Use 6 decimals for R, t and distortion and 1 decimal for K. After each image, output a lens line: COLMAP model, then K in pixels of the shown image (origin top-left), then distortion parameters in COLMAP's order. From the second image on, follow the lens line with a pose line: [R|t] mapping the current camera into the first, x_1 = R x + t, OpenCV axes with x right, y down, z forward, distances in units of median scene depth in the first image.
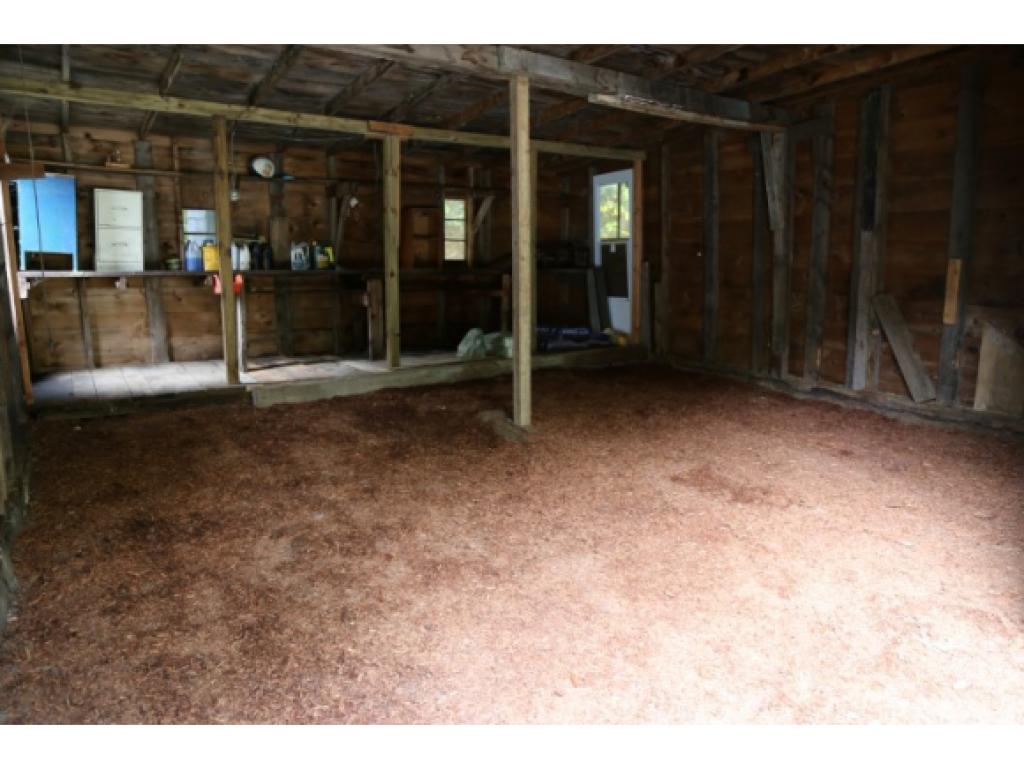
lens RADIAL K [[694.7, 0, 513.6], [0, 694.7, 377.1], [0, 0, 1]] dist [-0.114859, 0.060998]
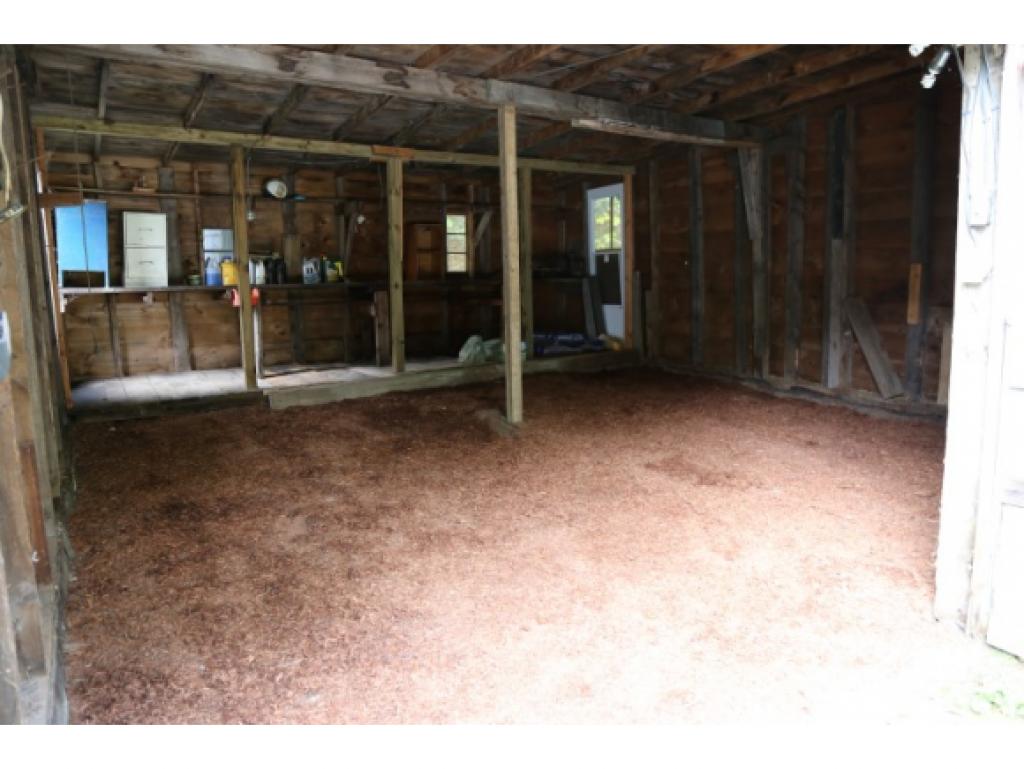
lens RADIAL K [[698.1, 0, 515.1], [0, 698.1, 382.5], [0, 0, 1]] dist [-0.116666, 0.066479]
pose [[0.999773, -0.012644, -0.017155, 0.033493], [0.012508, 0.999890, -0.008014, 0.016261], [0.017254, 0.007798, 0.999821, -0.103545]]
